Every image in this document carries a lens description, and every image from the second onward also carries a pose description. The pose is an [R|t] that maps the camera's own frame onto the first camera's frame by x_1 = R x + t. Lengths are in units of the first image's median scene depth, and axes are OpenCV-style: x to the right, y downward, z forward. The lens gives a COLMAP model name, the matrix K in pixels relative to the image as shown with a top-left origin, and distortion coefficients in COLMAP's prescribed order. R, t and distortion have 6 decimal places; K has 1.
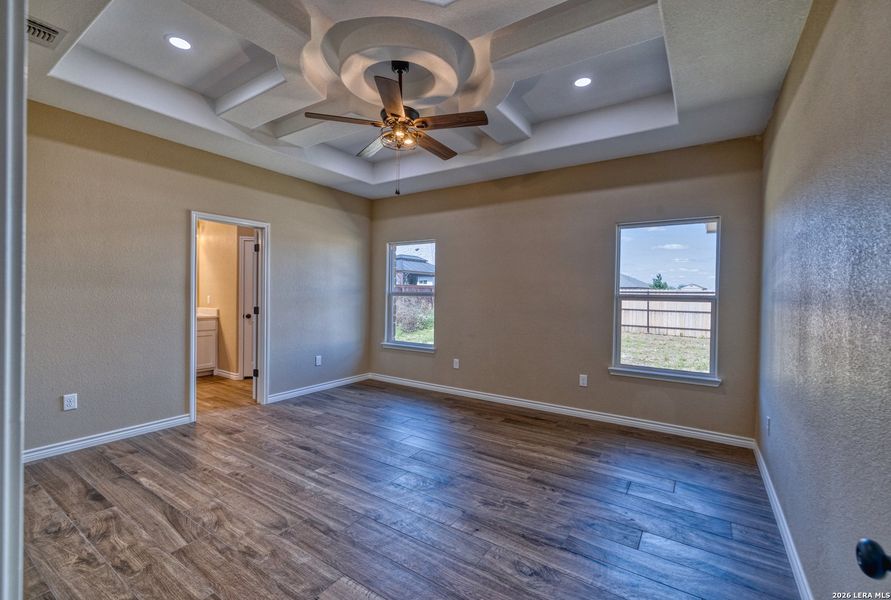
lens RADIAL K [[386.5, 0, 448.7], [0, 386.5, 295.1], [0, 0, 1]] dist [-0.000184, -0.000397]
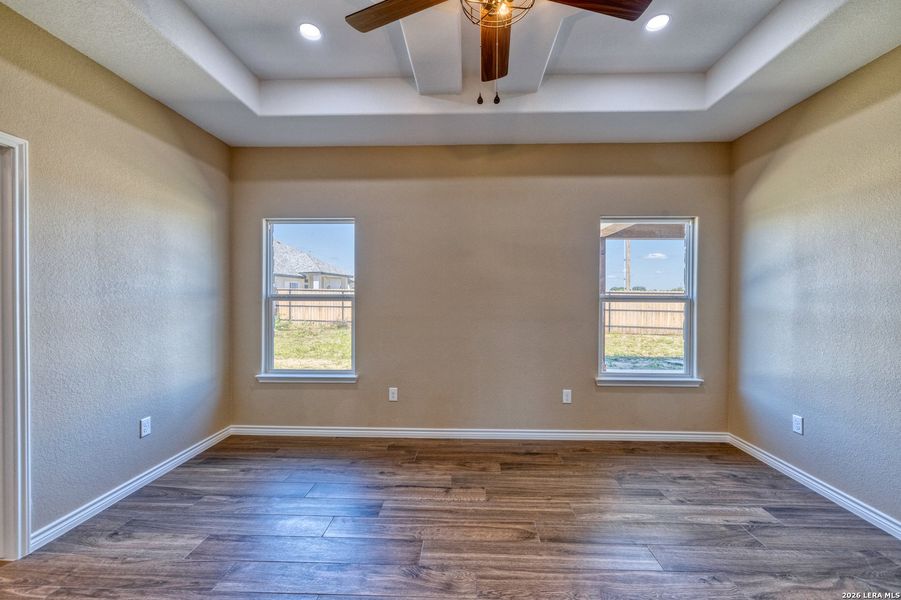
lens RADIAL K [[376.4, 0, 451.4], [0, 376.4, 296.9], [0, 0, 1]] dist [0.000845, -0.000496]
pose [[0.854904, -0.012475, 0.518637, -0.298579], [0.011841, 0.999920, 0.004532, -0.005323], [-0.518652, 0.002267, 0.854983, 0.419135]]
